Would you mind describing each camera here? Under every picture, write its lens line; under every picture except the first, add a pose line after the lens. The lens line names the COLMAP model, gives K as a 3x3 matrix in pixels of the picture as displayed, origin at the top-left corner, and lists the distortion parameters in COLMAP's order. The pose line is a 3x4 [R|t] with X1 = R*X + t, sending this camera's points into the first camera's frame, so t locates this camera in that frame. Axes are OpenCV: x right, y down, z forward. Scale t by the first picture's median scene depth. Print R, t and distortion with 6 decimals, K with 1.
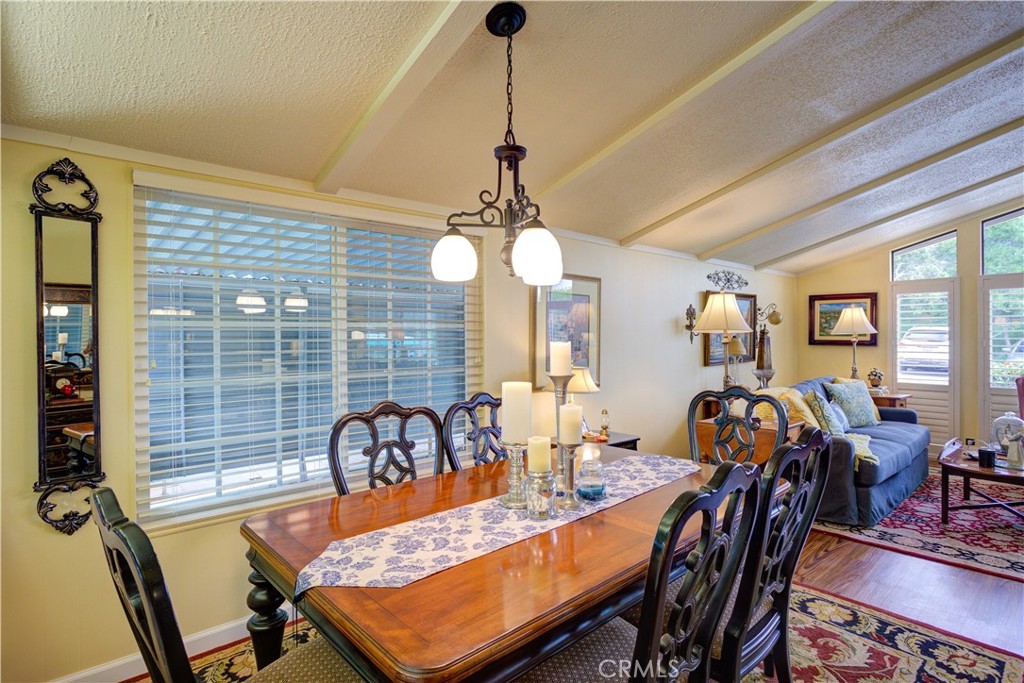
lens RADIAL K [[504.0, 0, 506.0], [0, 504.0, 339.5], [0, 0, 1]] dist [-0.009177, 0.004341]
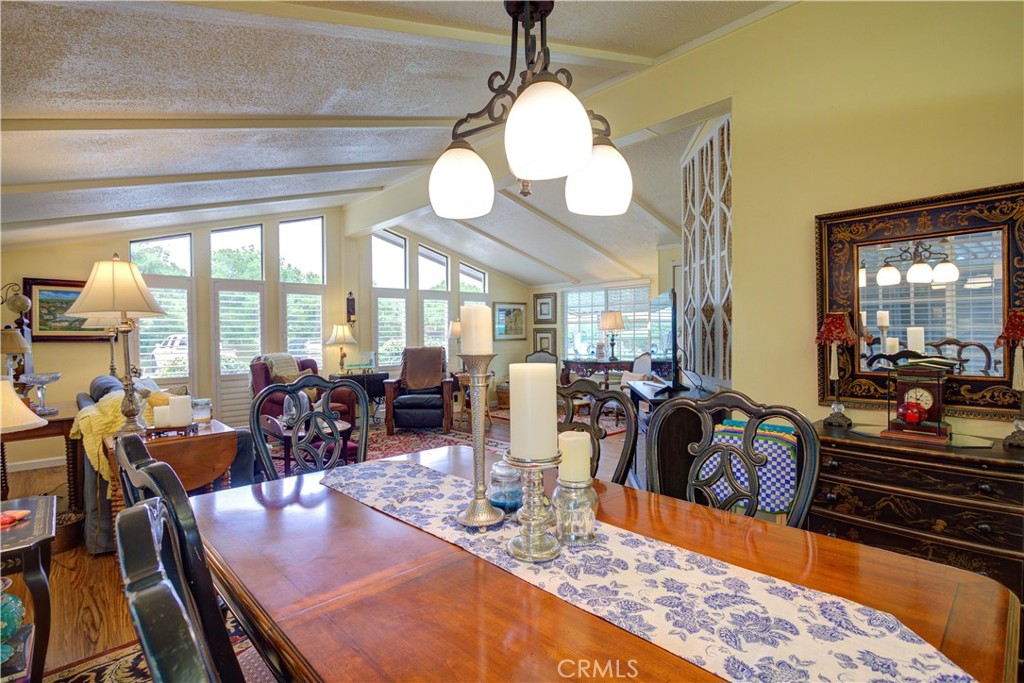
lens RADIAL K [[504.0, 0, 506.1], [0, 504.0, 335.3], [0, 0, 1]] dist [-0.009177, 0.004341]
pose [[-0.018721, -0.000085, 0.999825, -0.700653], [0.018436, 0.999830, 0.000430, 0.053357], [-0.999655, 0.018440, -0.018716, 1.173375]]
